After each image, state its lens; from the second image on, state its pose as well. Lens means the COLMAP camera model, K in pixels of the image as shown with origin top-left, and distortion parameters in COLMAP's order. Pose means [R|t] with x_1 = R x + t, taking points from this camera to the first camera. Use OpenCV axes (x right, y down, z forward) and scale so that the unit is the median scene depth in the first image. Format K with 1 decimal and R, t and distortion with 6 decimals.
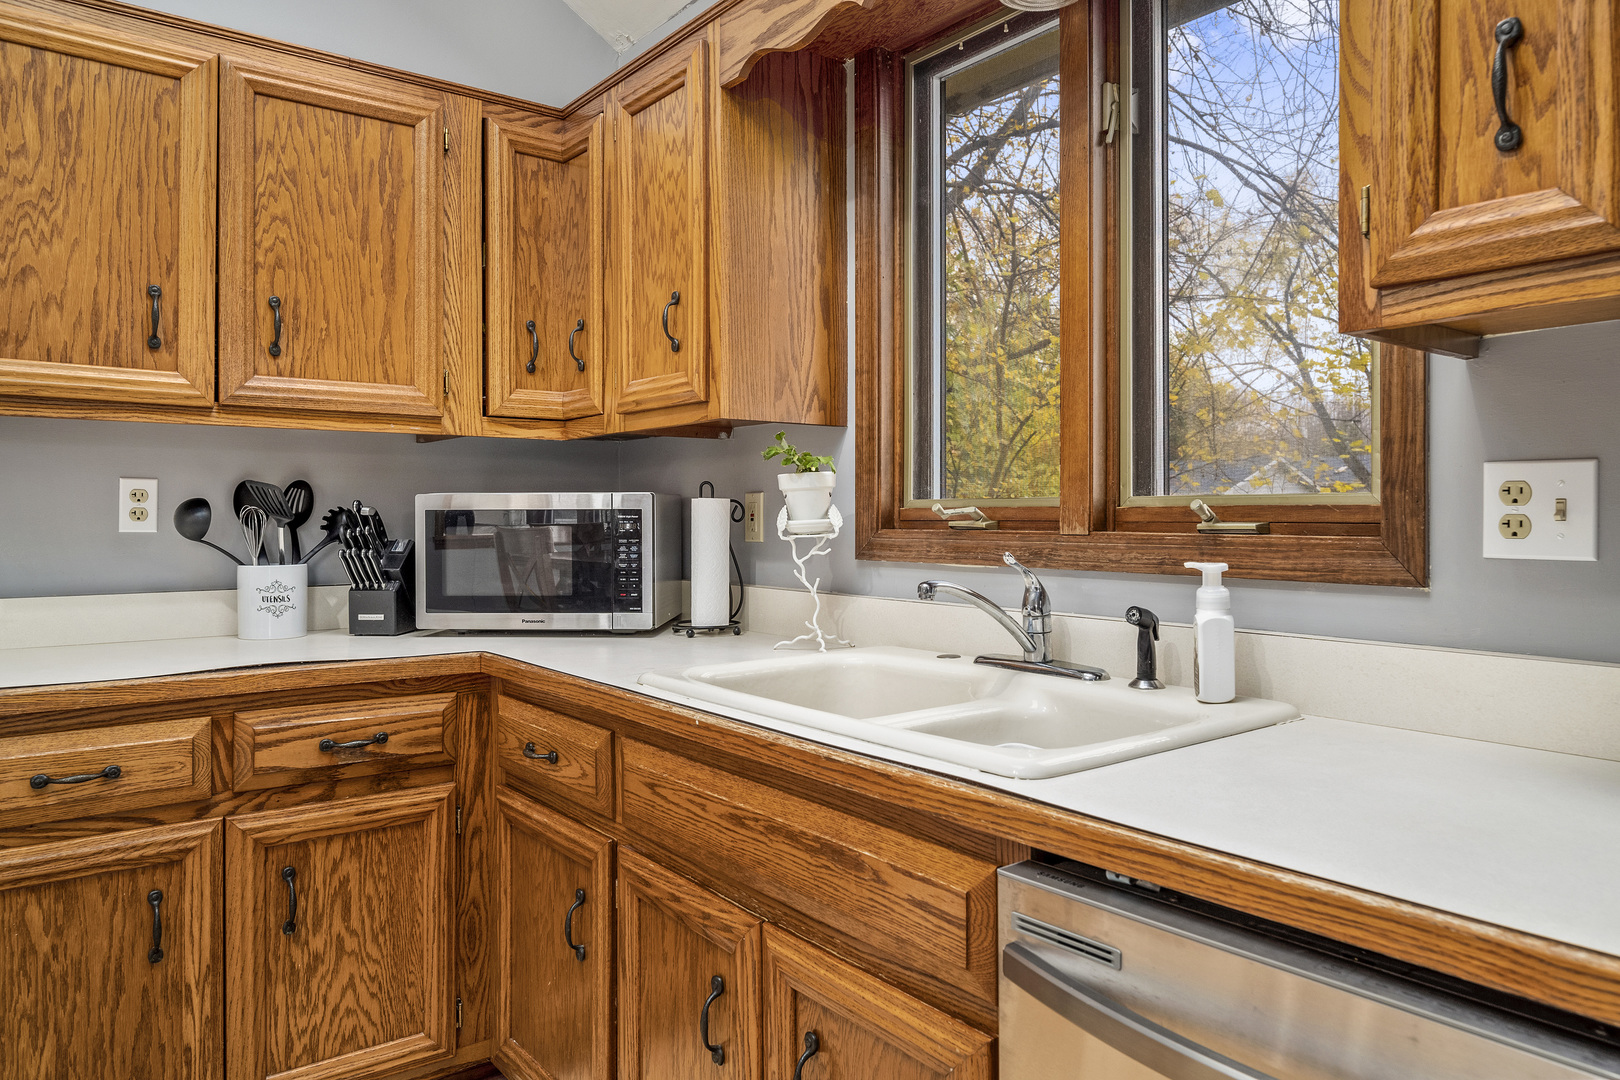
lens RADIAL K [[1087.1, 0, 809.2], [0, 1087.1, 519.4], [0, 0, 1]] dist [-0.004186, 0.000757]
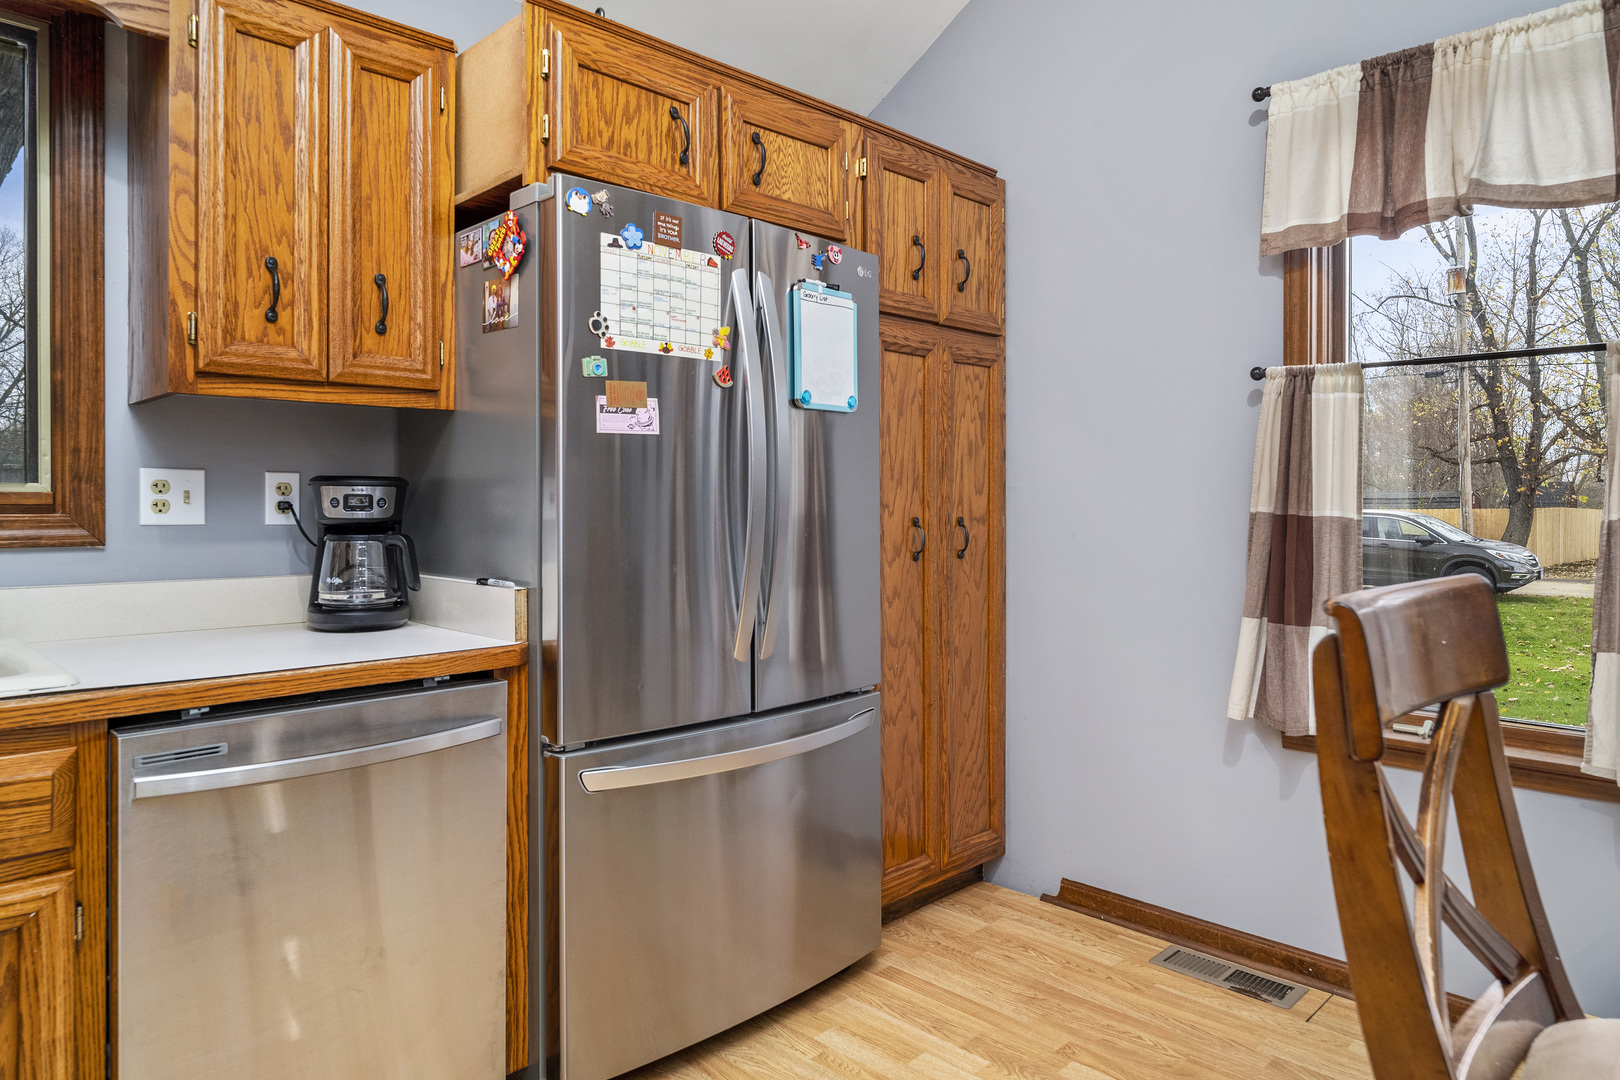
lens RADIAL K [[1026.4, 0, 807.8], [0, 1026.4, 506.4], [0, 0, 1]] dist [-0.001631, 0.000360]
pose [[-0.125145, -0.003455, 0.992132, -0.686989], [0.001318, 0.999992, 0.003649, 0.001279], [-0.992138, 0.001764, -0.125140, 0.118193]]
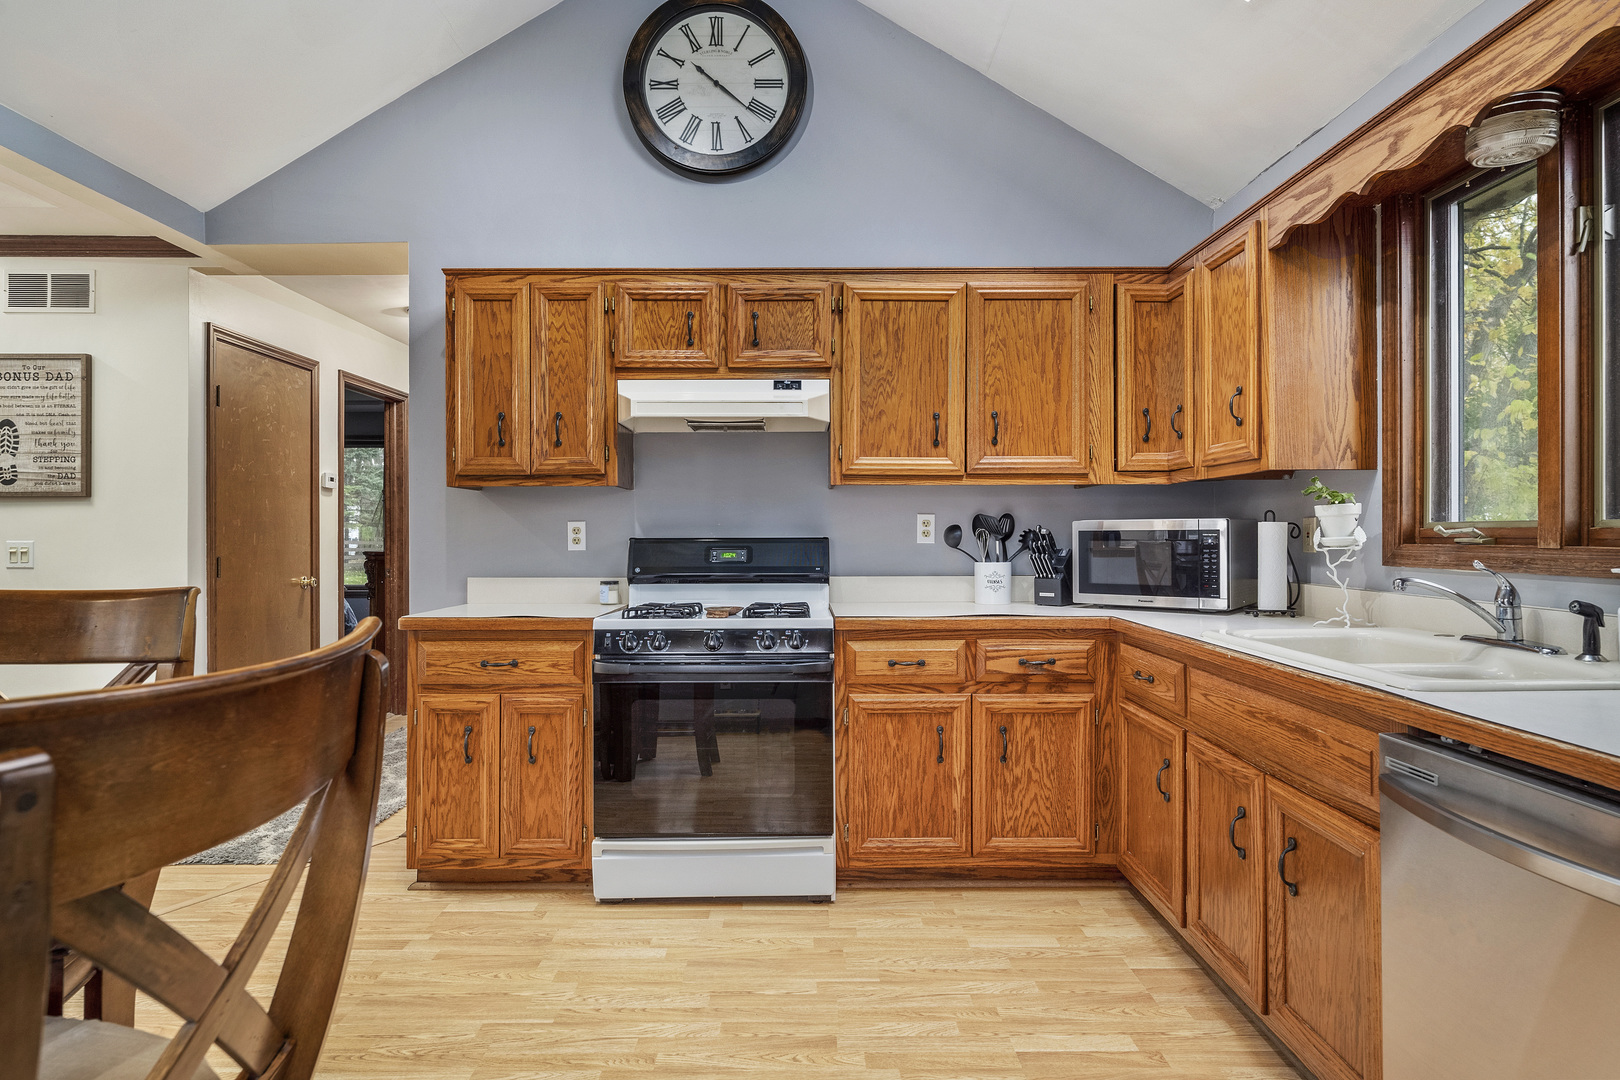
lens RADIAL K [[887.2, 0, 809.1], [0, 887.2, 534.3], [0, 0, 1]] dist [0.002047, 0.000748]
pose [[0.796322, -0.000709, -0.604873, 0.158032], [0.000034, 0.999999, -0.001128, -0.001969], [0.604873, 0.000878, 0.796321, -0.372139]]
